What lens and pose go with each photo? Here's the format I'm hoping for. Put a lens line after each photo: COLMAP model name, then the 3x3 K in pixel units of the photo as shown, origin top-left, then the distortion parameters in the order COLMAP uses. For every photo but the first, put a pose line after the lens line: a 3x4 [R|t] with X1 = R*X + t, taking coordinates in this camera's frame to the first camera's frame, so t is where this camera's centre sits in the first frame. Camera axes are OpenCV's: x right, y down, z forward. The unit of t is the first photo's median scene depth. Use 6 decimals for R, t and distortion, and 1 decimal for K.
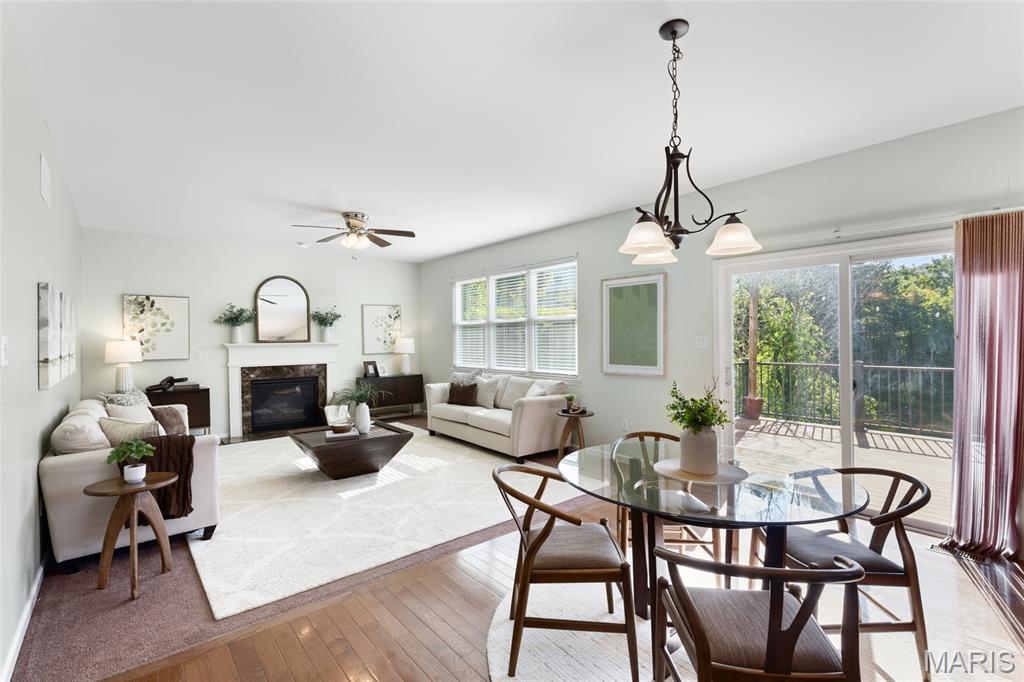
lens RADIAL K [[466.3, 0, 510.0], [0, 466.3, 337.1], [0, 0, 1]] dist [0.005697, -0.001146]
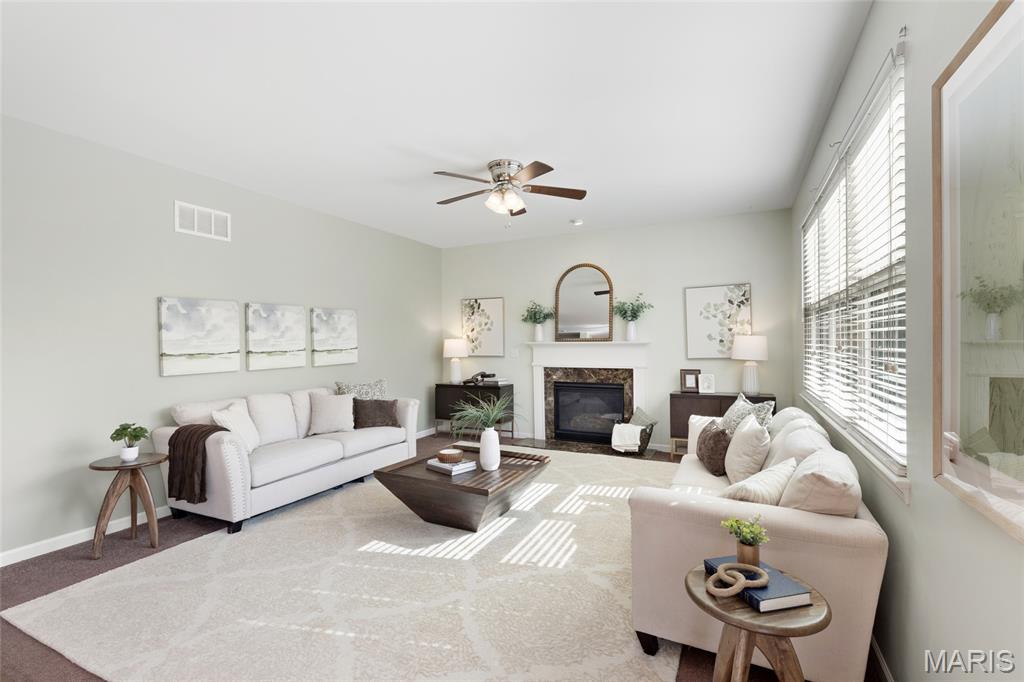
lens RADIAL K [[466.3, 0, 518.2], [0, 466.3, 342.3], [0, 0, 1]] dist [0.005697, -0.001146]
pose [[0.398869, 0.009692, -0.916956, 0.303470], [0.006523, 0.999889, 0.013406, 0.001687], [0.916985, -0.011328, 0.398762, 0.653833]]
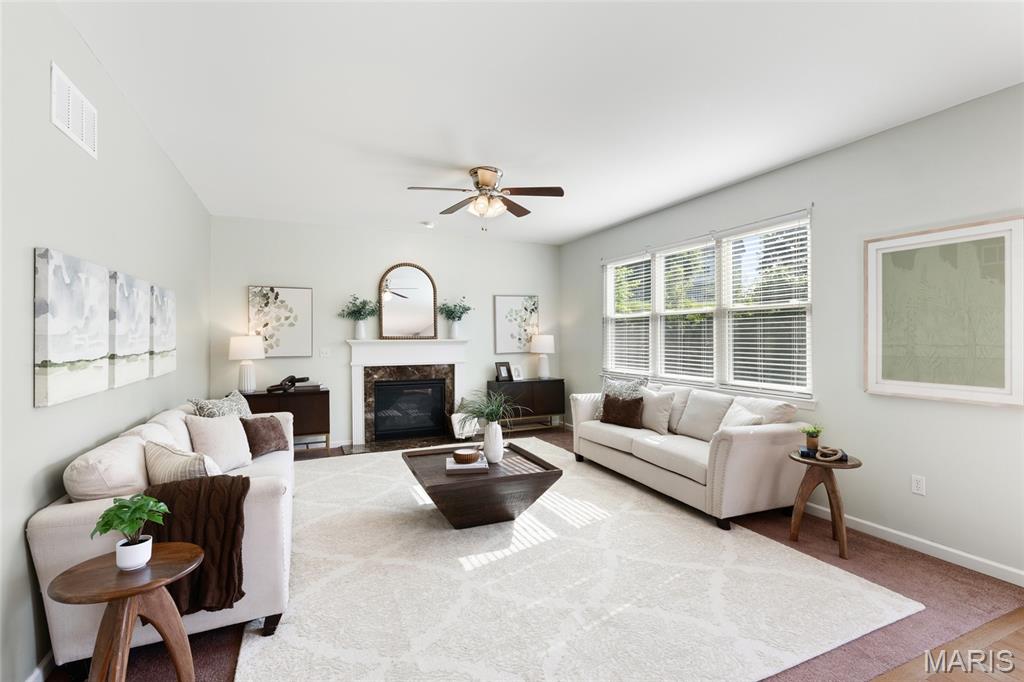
lens RADIAL K [[466.3, 0, 504.3], [0, 466.3, 334.1], [0, 0, 1]] dist [0.005697, -0.001146]
pose [[0.959038, 0.005091, -0.283231, -0.077866], [-0.005413, 0.999985, -0.000355, 0.001919], [0.283225, 0.001873, 0.959052, 0.253462]]
